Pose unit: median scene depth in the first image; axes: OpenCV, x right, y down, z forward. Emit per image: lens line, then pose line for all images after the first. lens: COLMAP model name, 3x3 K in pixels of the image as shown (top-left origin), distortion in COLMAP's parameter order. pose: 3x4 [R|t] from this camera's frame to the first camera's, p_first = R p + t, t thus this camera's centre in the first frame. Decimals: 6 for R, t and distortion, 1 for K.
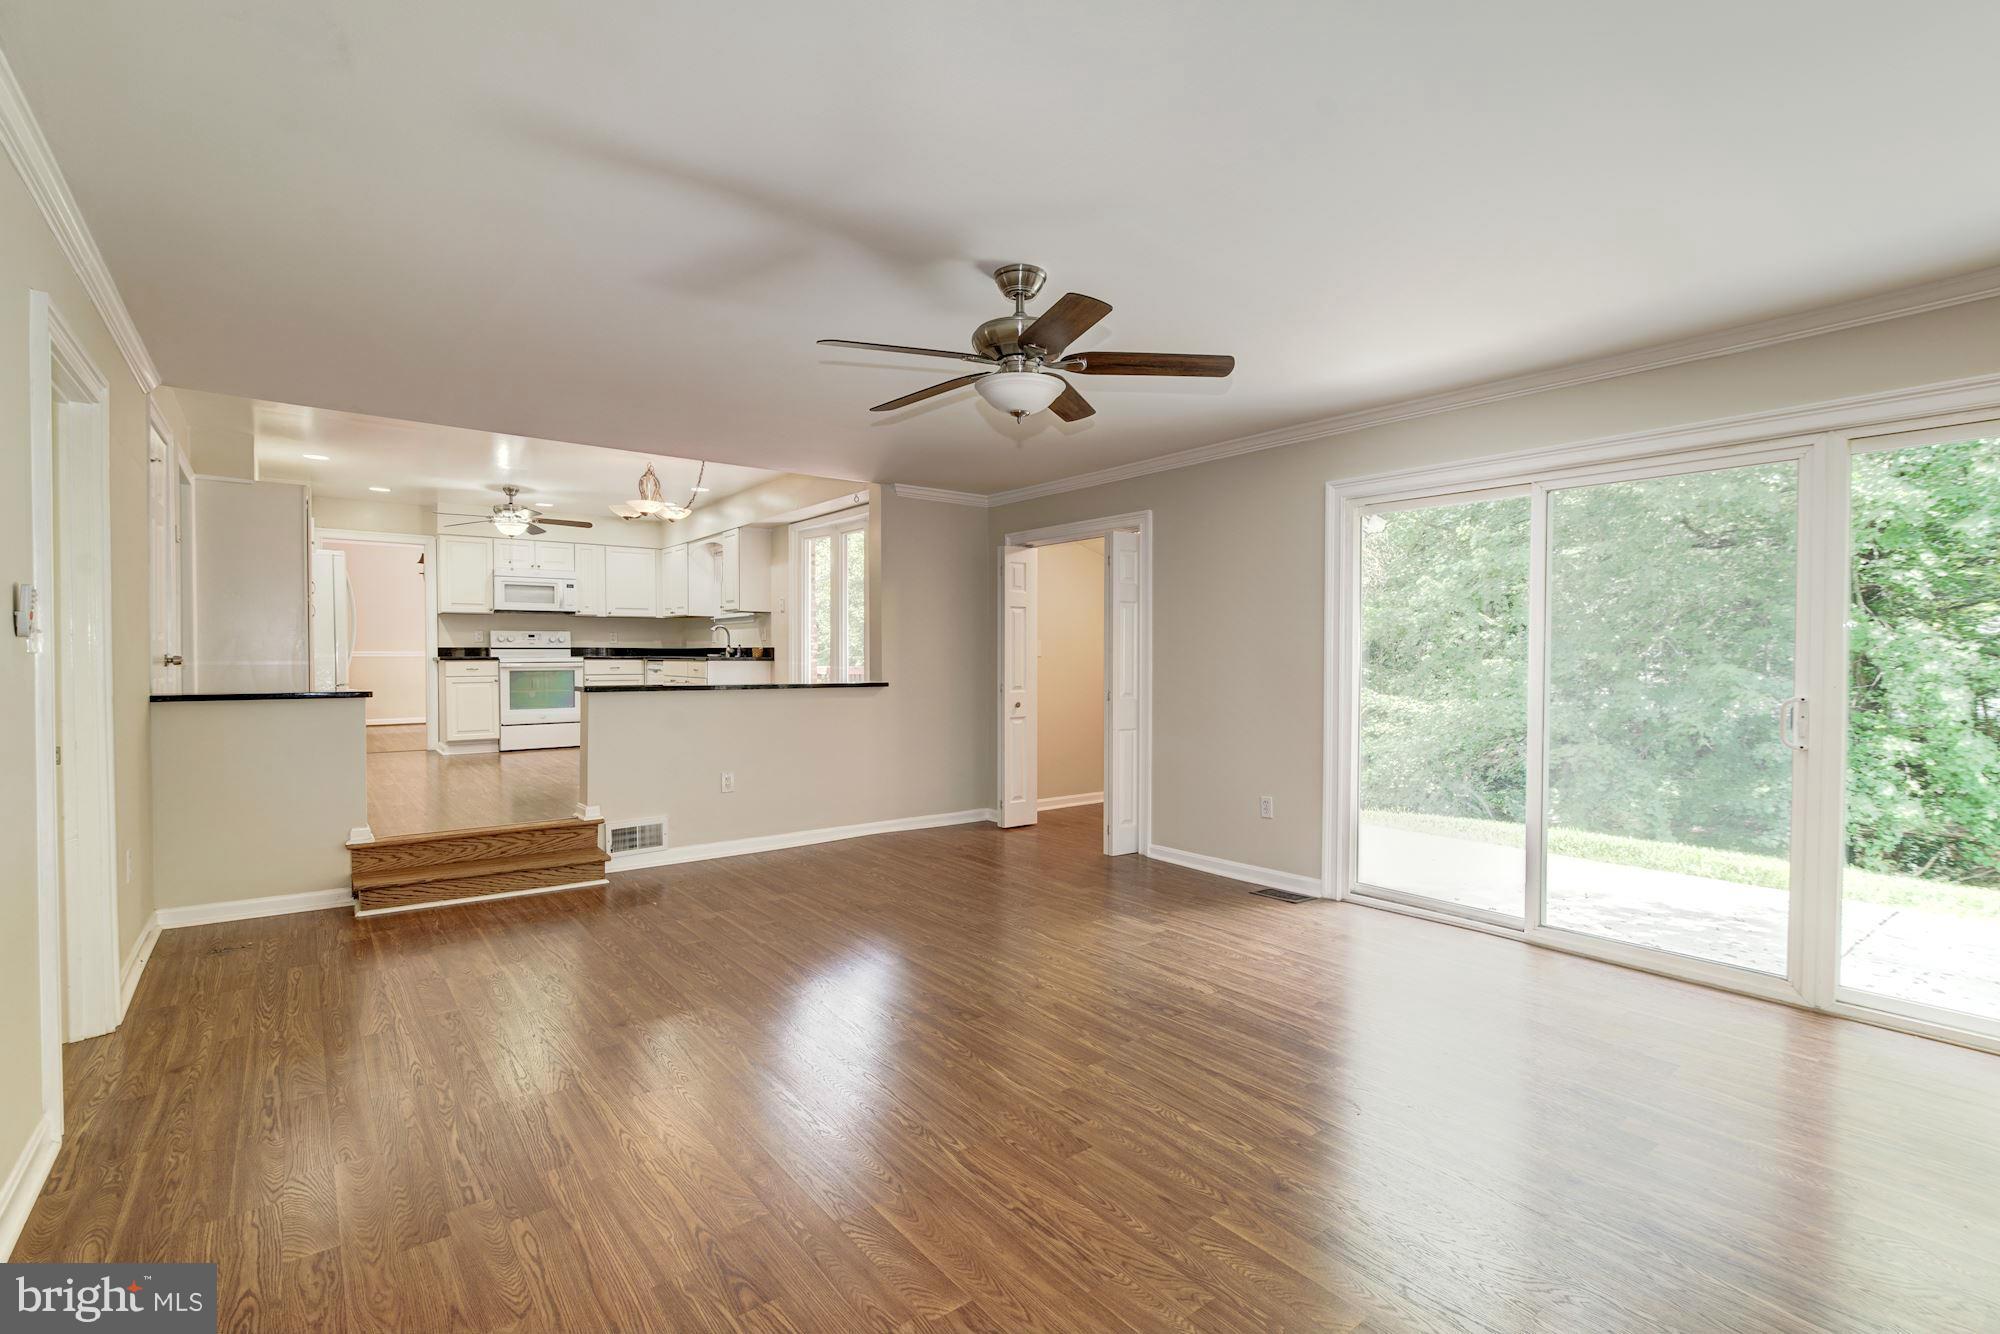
lens RADIAL K [[899.1, 0, 993.3], [0, 899.1, 664.5], [0, 0, 1]] dist [-0.003692, 0.000655]
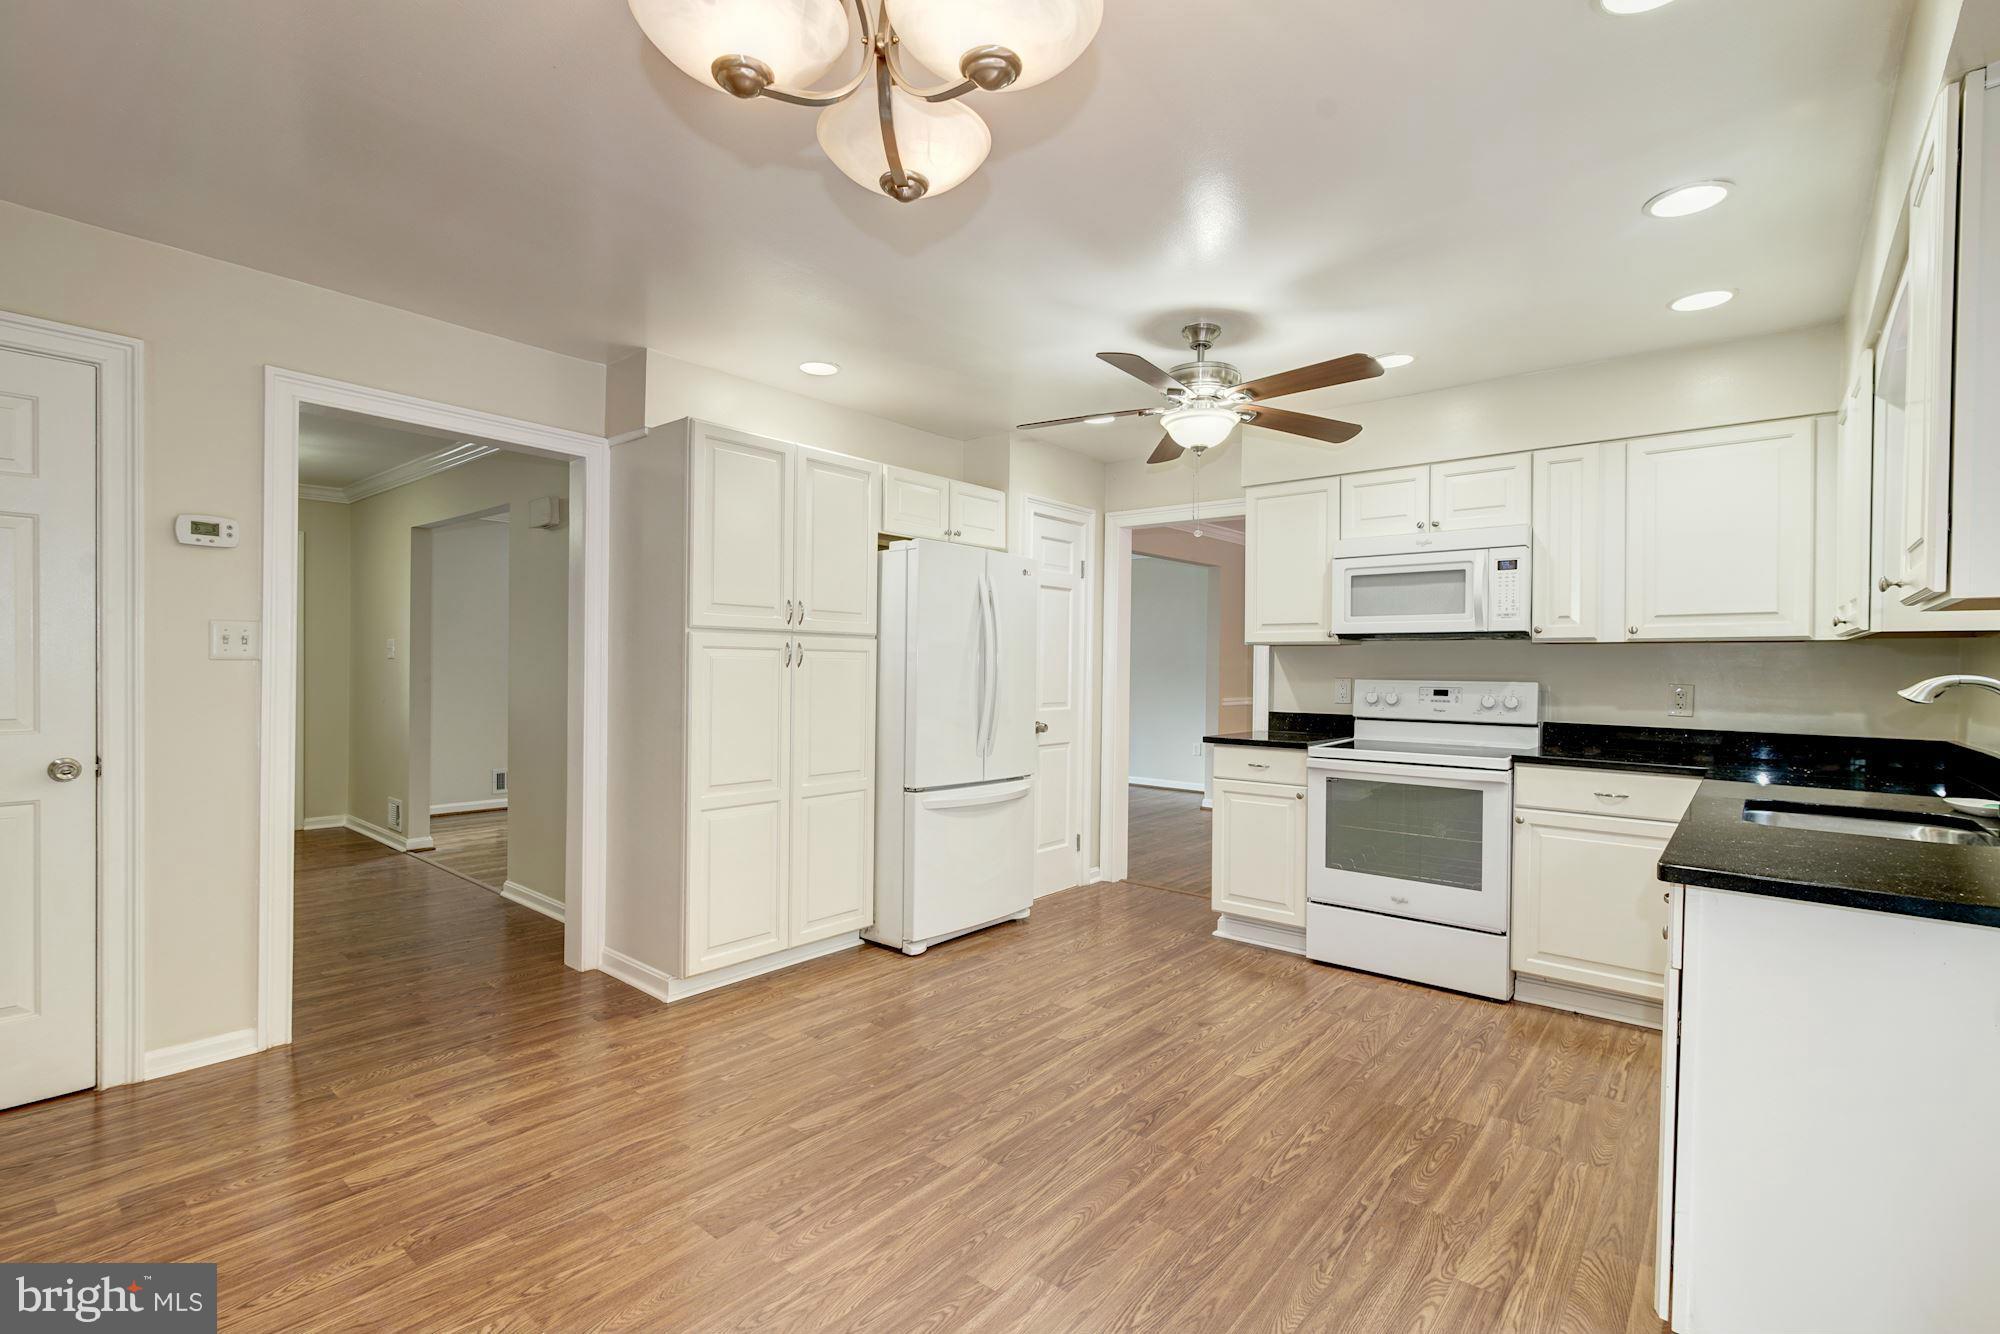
lens RADIAL K [[899.1, 0, 1001.3], [0, 899.1, 666.6], [0, 0, 1]] dist [-0.003692, 0.000655]
pose [[0.216895, 0.000501, -0.976195, -0.147125], [-0.020072, 0.999791, -0.003946, -0.038683], [0.975989, 0.020450, 0.216859, 0.714638]]
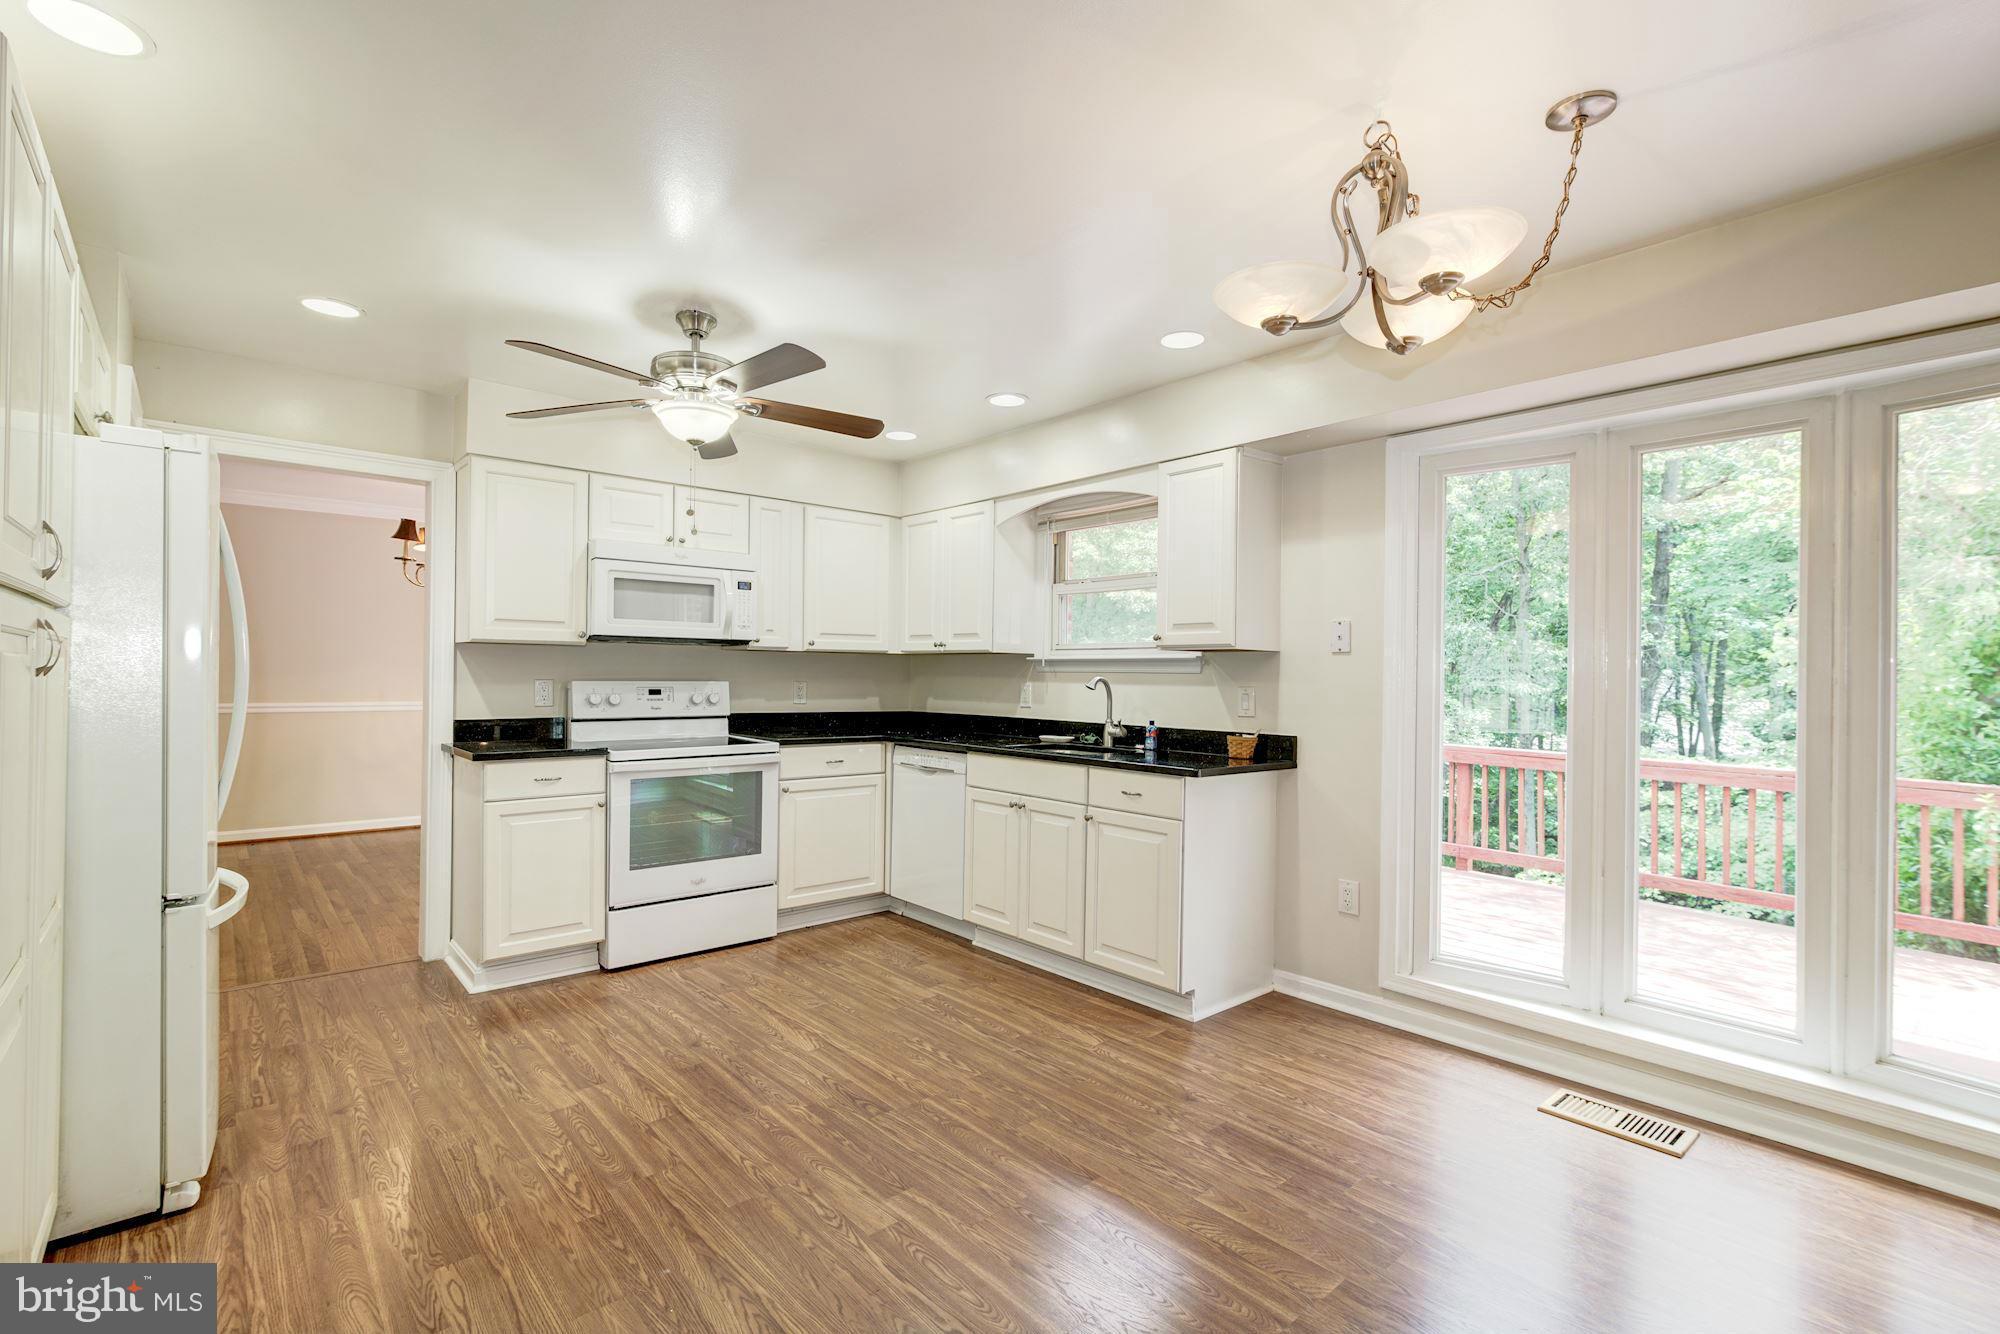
lens RADIAL K [[899.1, 0, 989.1], [0, 899.1, 668.5], [0, 0, 1]] dist [-0.003692, 0.000655]
pose [[0.998505, 0.009252, 0.053878, -0.371755], [-0.008444, 0.999849, -0.015209, -0.038769], [-0.054011, 0.014731, 0.998432, 0.534074]]
